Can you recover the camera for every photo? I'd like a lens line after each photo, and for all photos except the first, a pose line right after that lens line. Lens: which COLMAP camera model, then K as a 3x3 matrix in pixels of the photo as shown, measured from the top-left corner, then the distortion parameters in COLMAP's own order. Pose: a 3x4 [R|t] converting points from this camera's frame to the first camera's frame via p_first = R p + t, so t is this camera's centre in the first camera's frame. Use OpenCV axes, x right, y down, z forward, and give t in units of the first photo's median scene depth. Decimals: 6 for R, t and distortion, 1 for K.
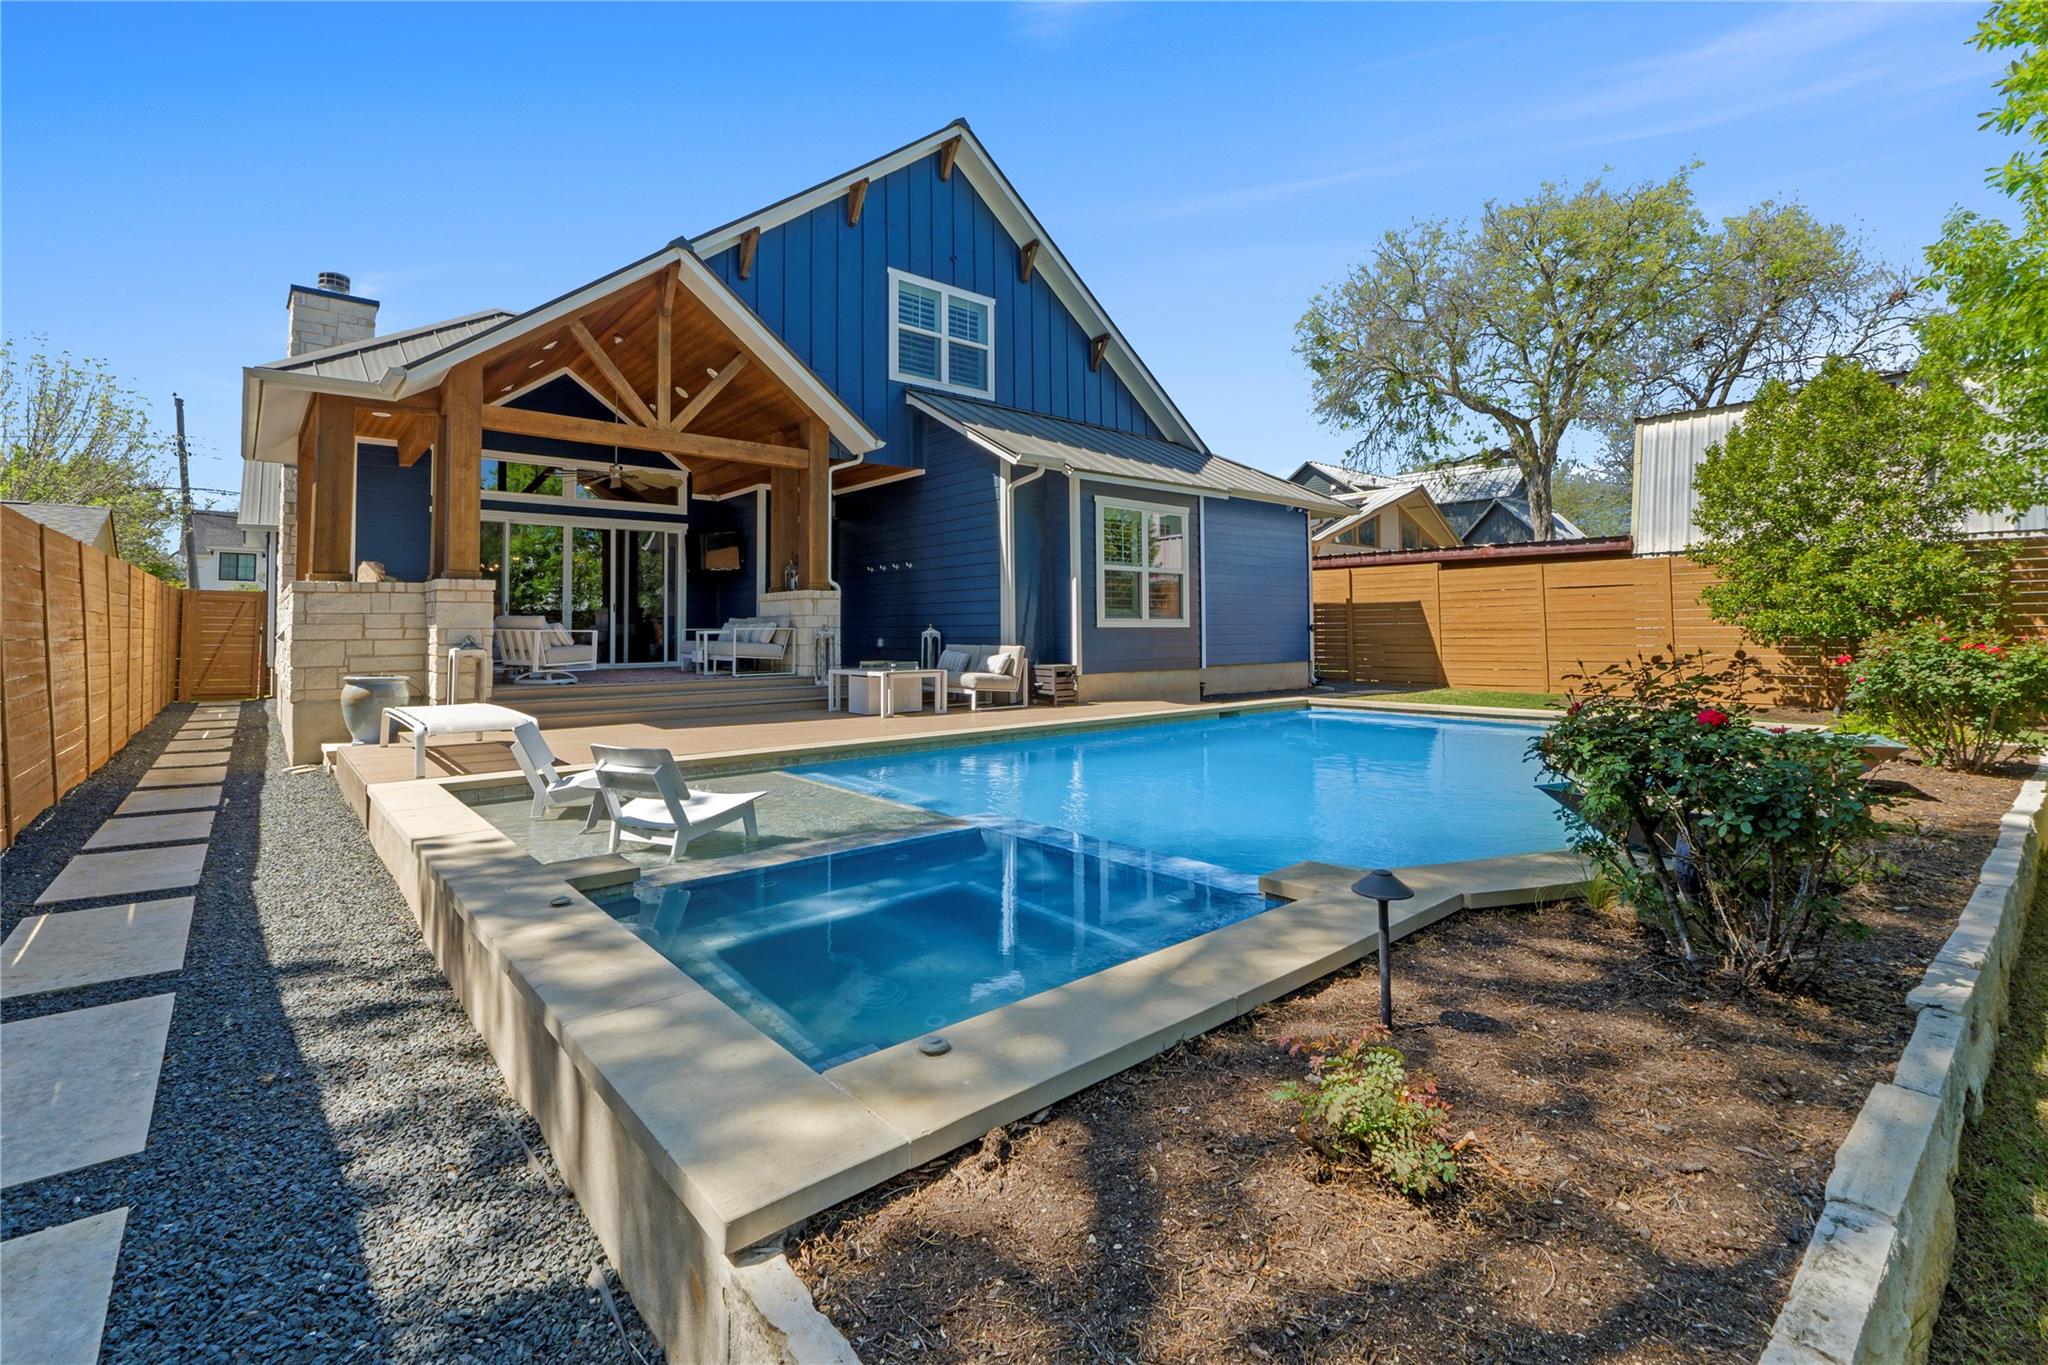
lens RADIAL K [[877.0, 0, 1013.6], [0, 877.0, 602.7], [0, 0, 1]] dist [-0.004427, -0.001650]
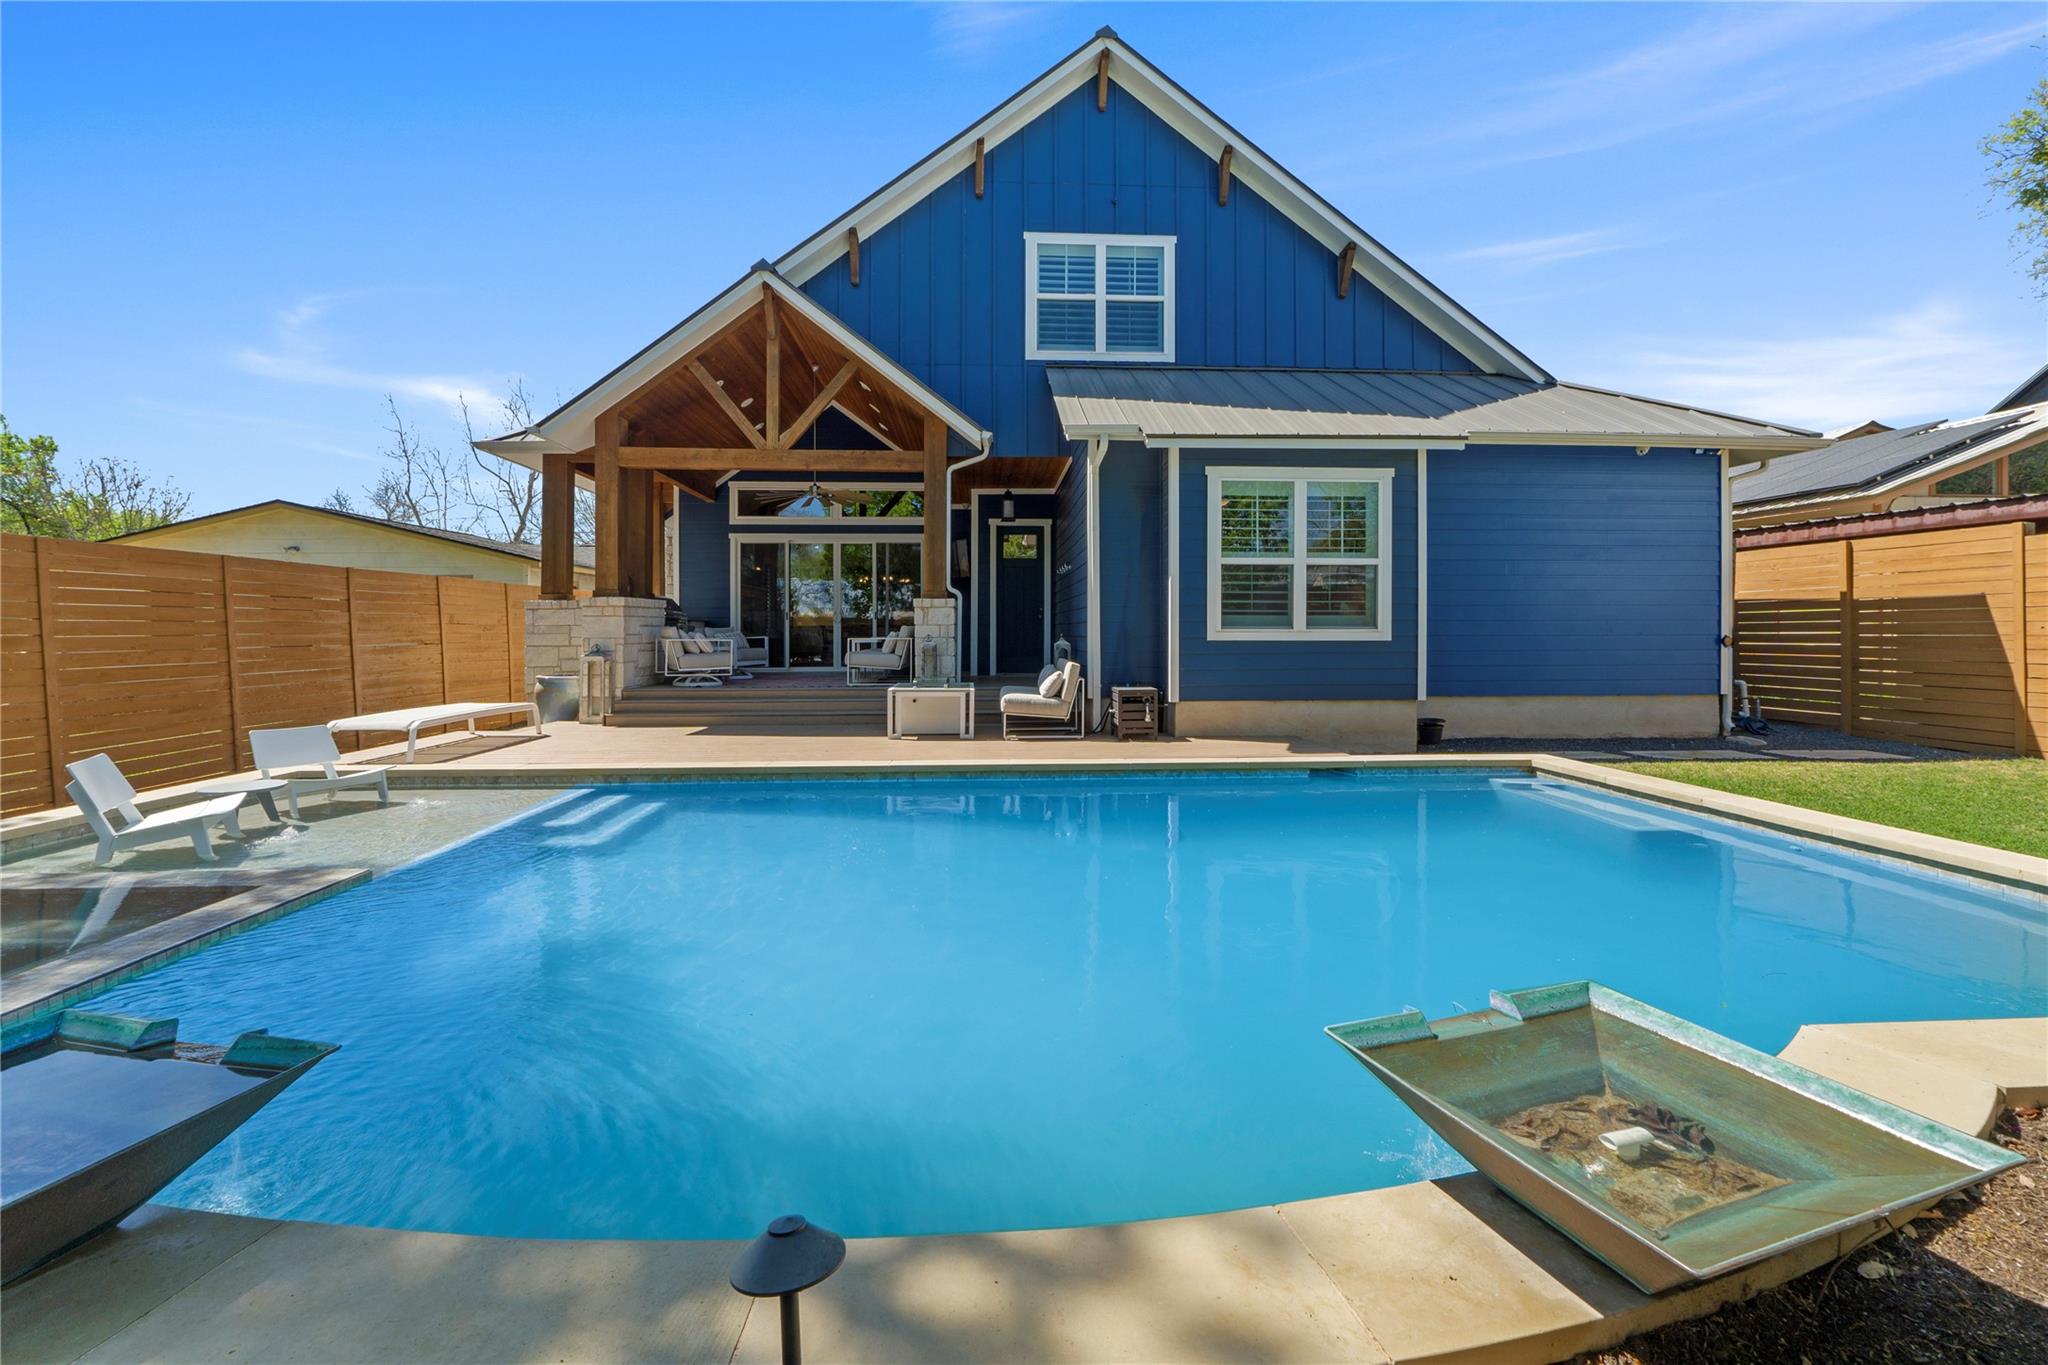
lens RADIAL K [[877.0, 0, 1024.0], [0, 877.0, 635.5], [0, 0, 1]] dist [-0.004427, -0.001650]
pose [[0.804609, 0.007781, -0.593753, 0.386164], [0.014987, 0.999329, 0.033406, -0.003578], [0.593615, -0.035777, 0.803953, 0.268951]]
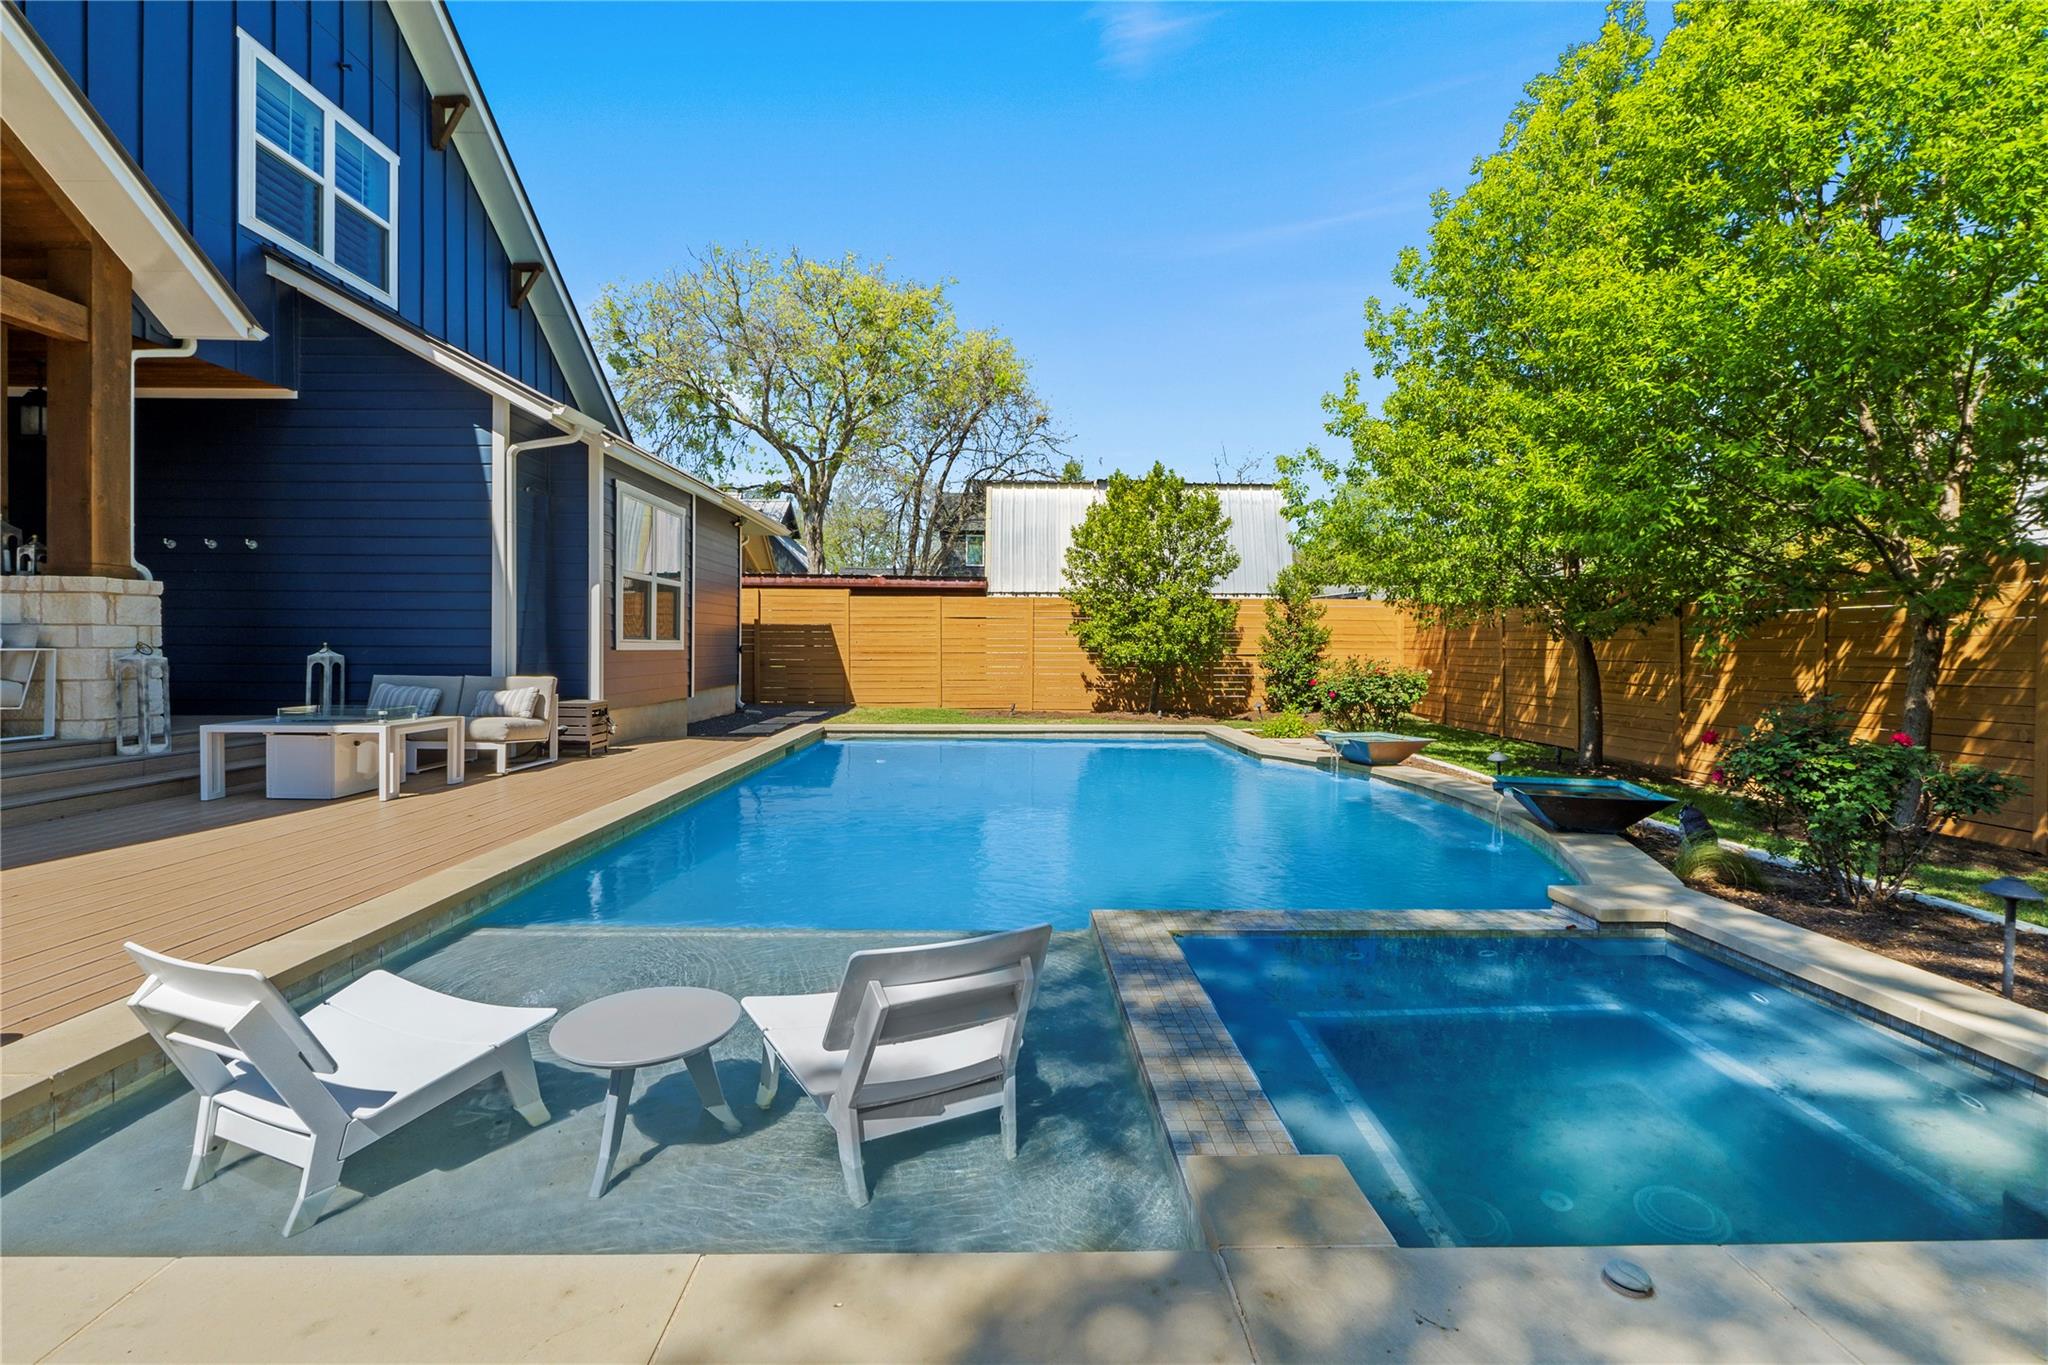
lens RADIAL K [[877.0, 0, 1003.2], [0, 877.0, 656.8], [0, 0, 1]] dist [-0.004427, -0.001650]
pose [[0.645915, 0.000679, 0.763409, -0.253860], [-0.033908, 0.999038, 0.027800, 0.000616], [-0.762656, -0.043842, 0.645317, 0.220980]]
